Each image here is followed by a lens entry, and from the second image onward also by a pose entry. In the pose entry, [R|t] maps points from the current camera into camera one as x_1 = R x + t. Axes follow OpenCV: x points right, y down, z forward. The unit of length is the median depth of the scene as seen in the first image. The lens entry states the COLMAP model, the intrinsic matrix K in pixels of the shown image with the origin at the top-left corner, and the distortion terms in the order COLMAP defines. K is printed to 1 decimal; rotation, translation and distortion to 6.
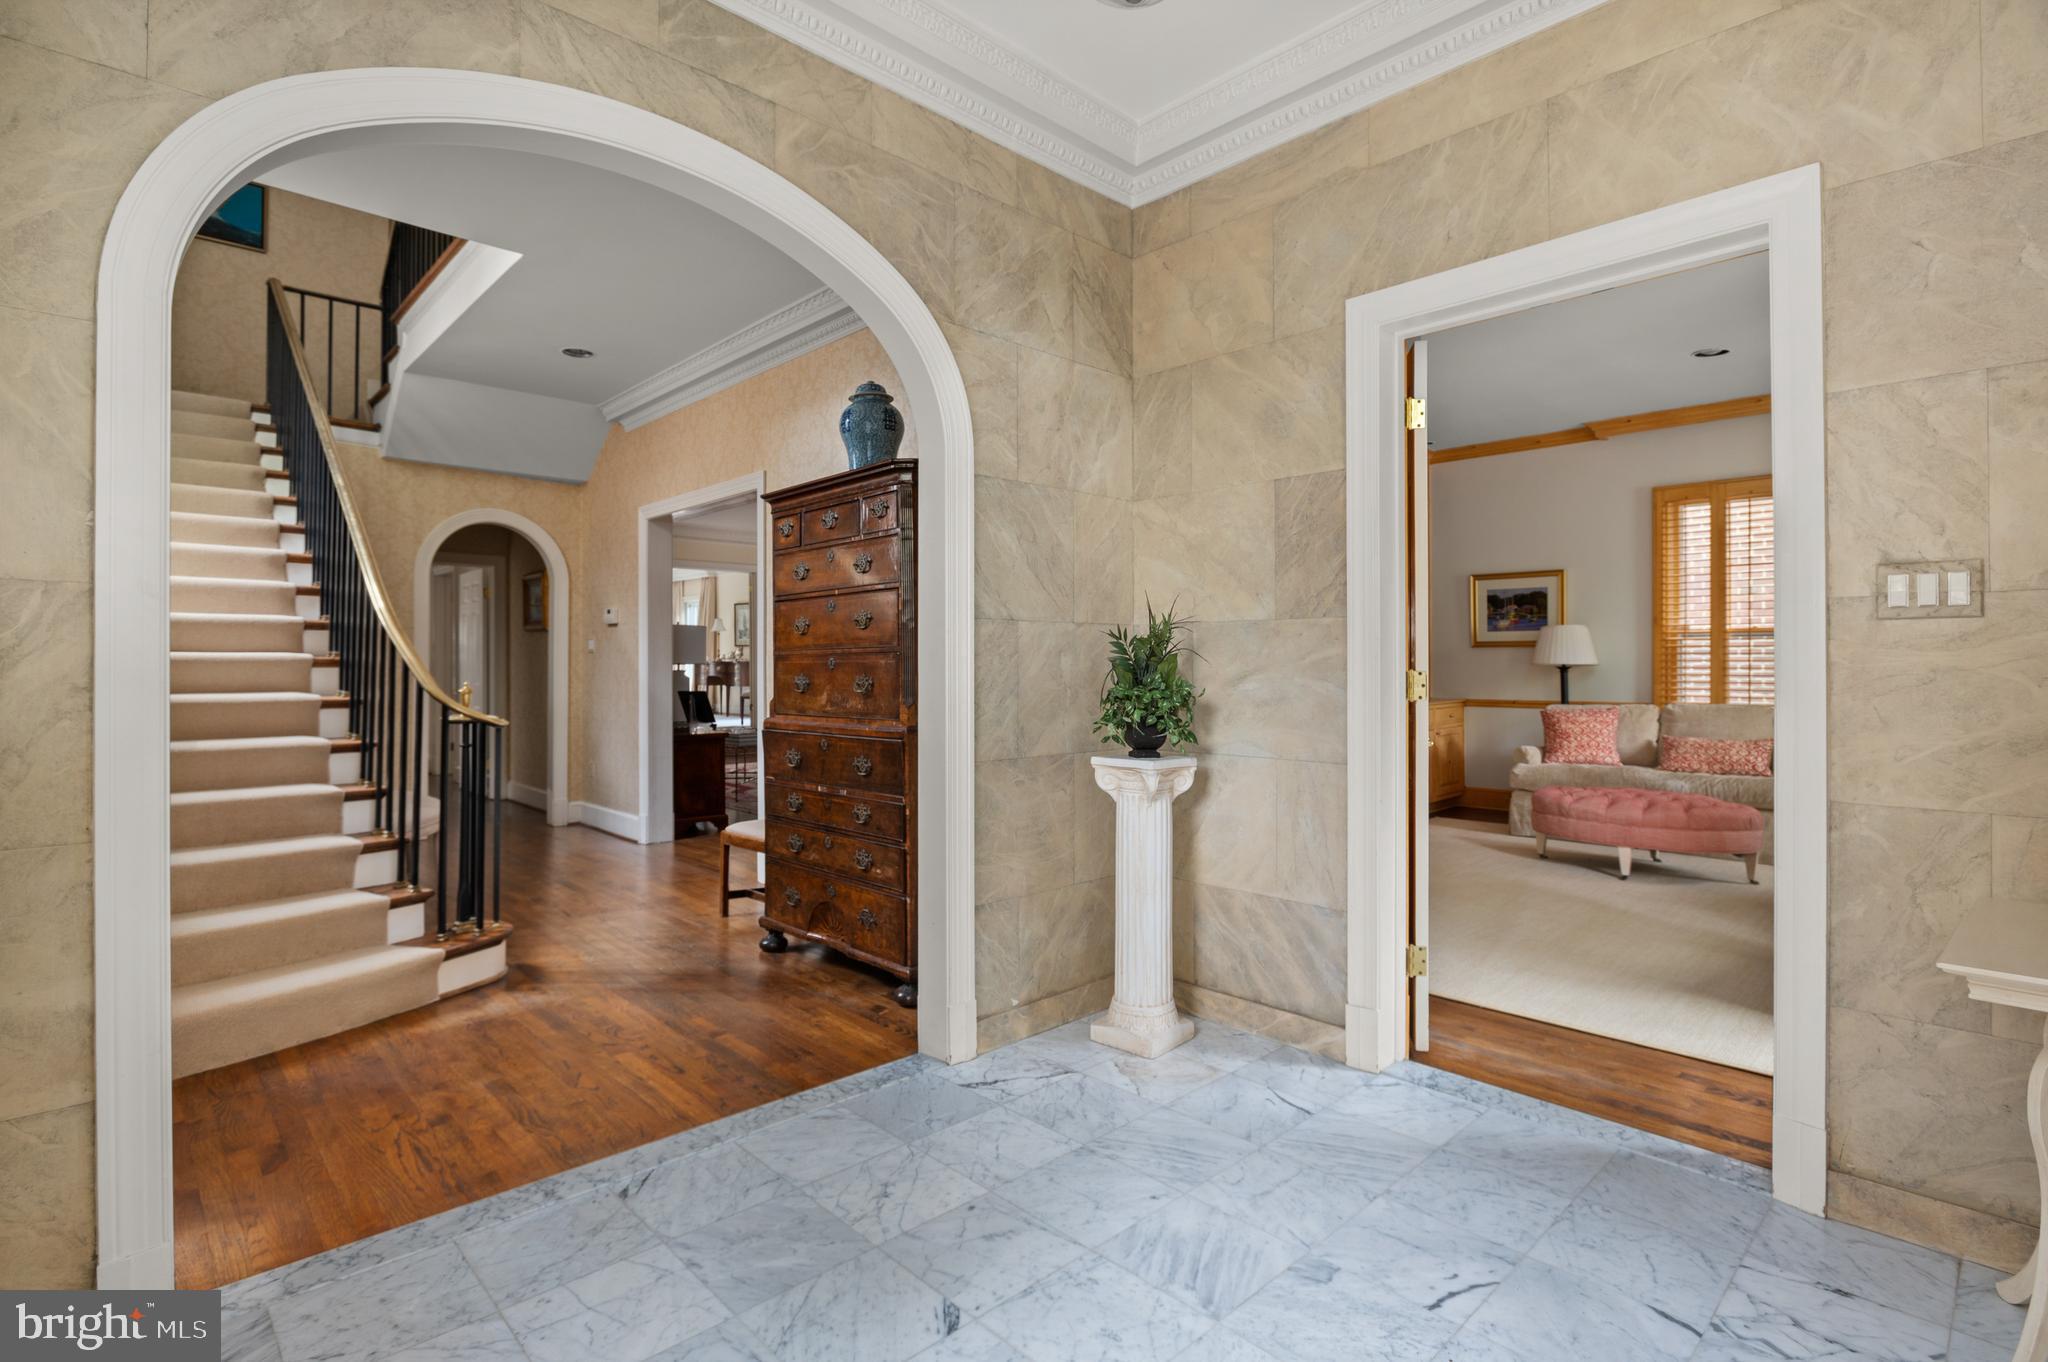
lens RADIAL K [[988.5, 0, 1023.0], [0, 988.5, 664.4], [0, 0, 1]] dist [0.001465, -0.000036]
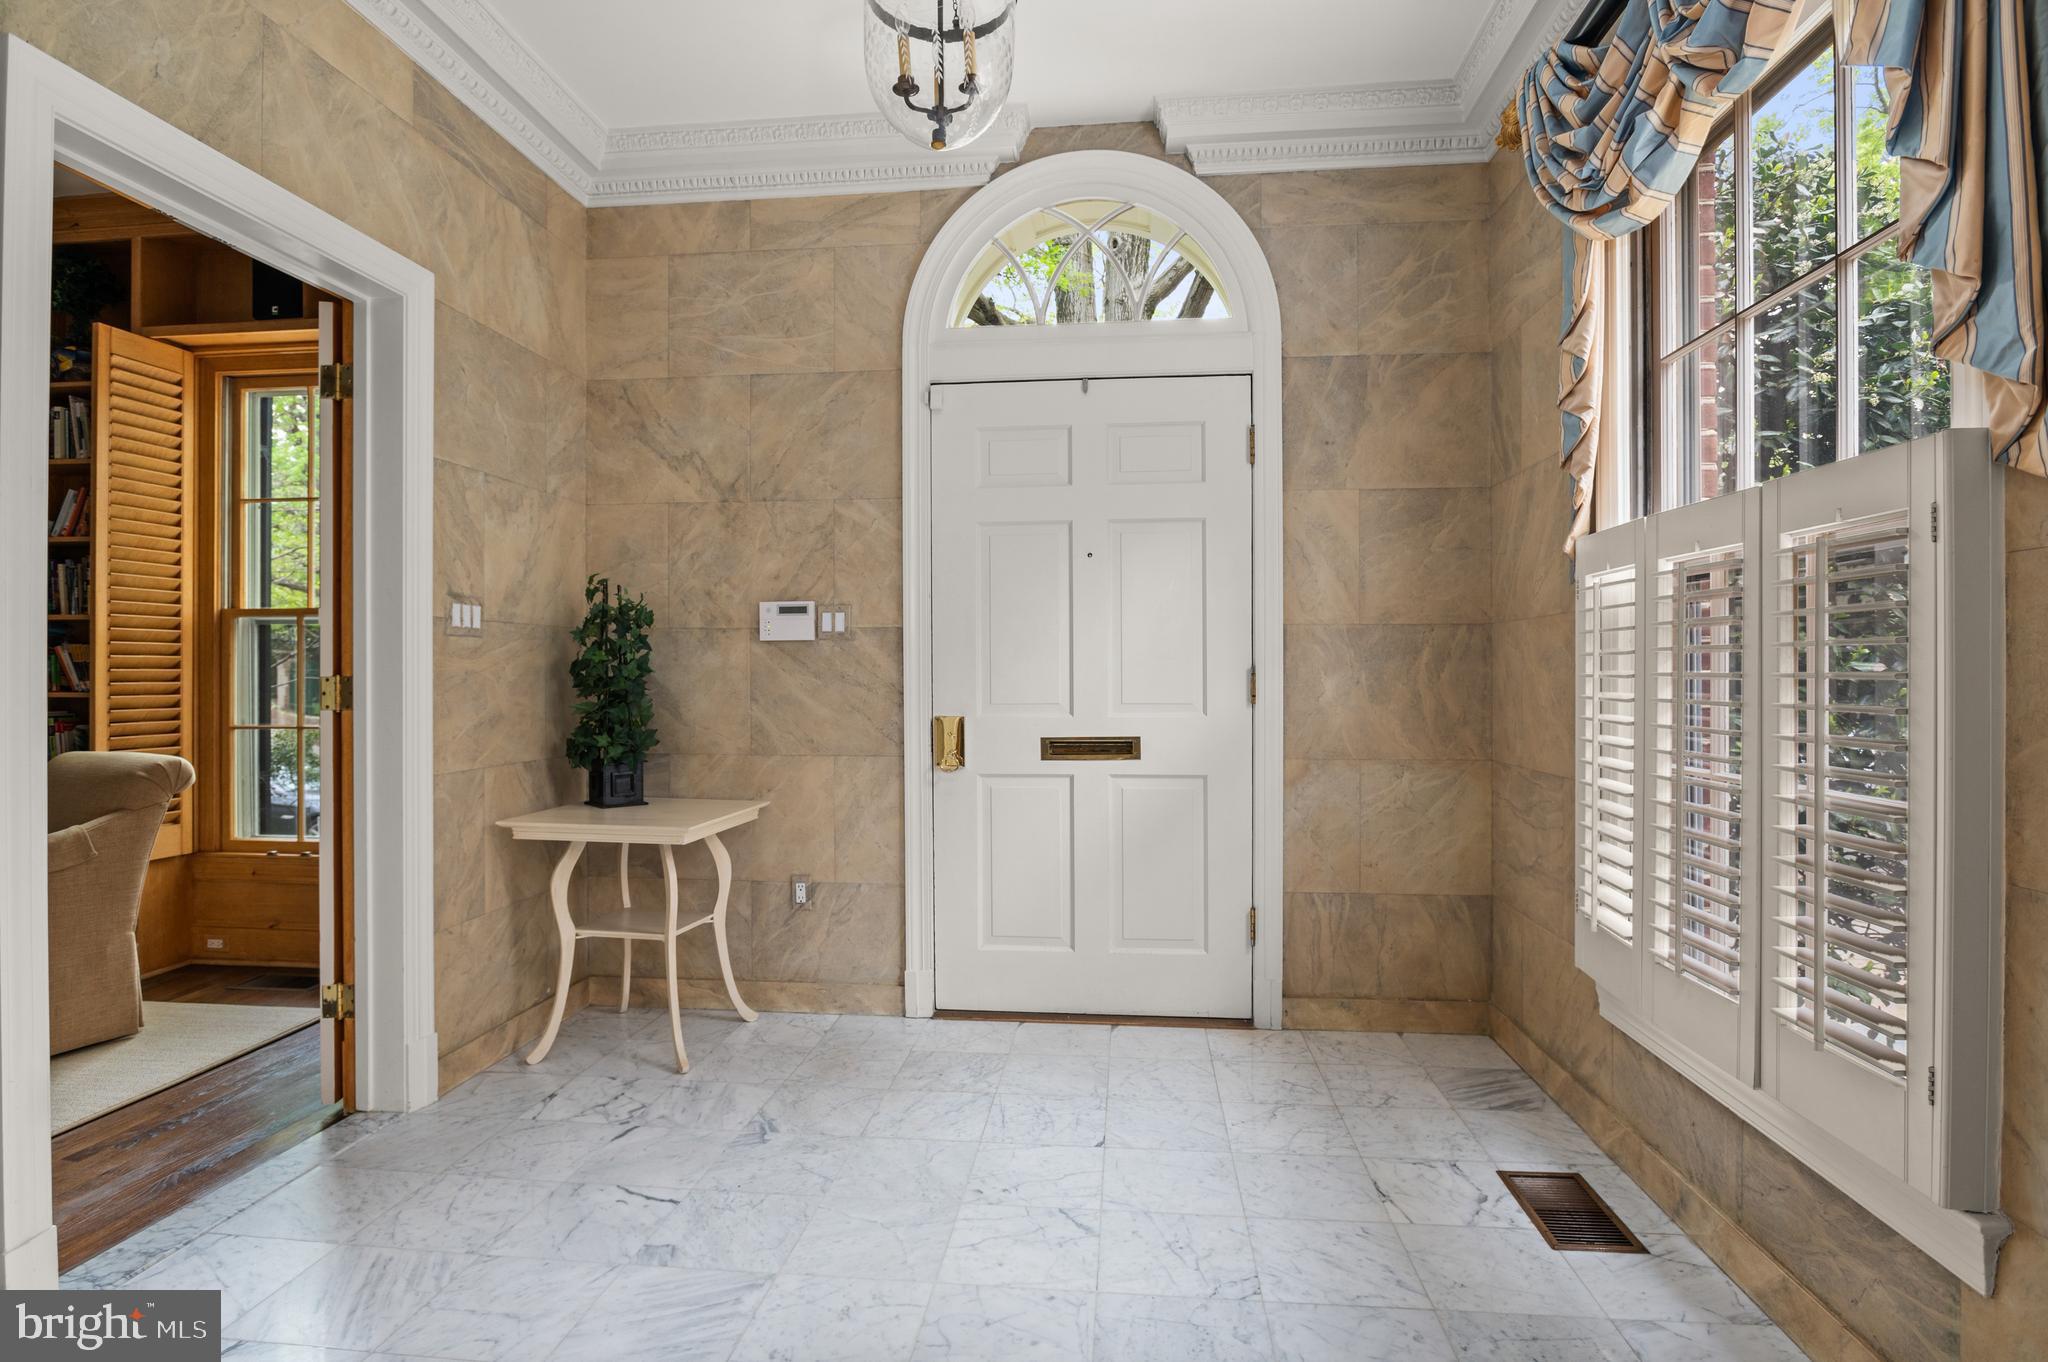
lens RADIAL K [[1088.2, 0, 1021.0], [0, 1088.2, 678.0], [0, 0, 1]] dist [-0.005121, -0.001003]
pose [[-0.654231, -0.001644, 0.756293, -0.781362], [-0.000009, 0.999998, 0.002166, 0.009294], [-0.756295, 0.001410, -0.654229, 1.406957]]
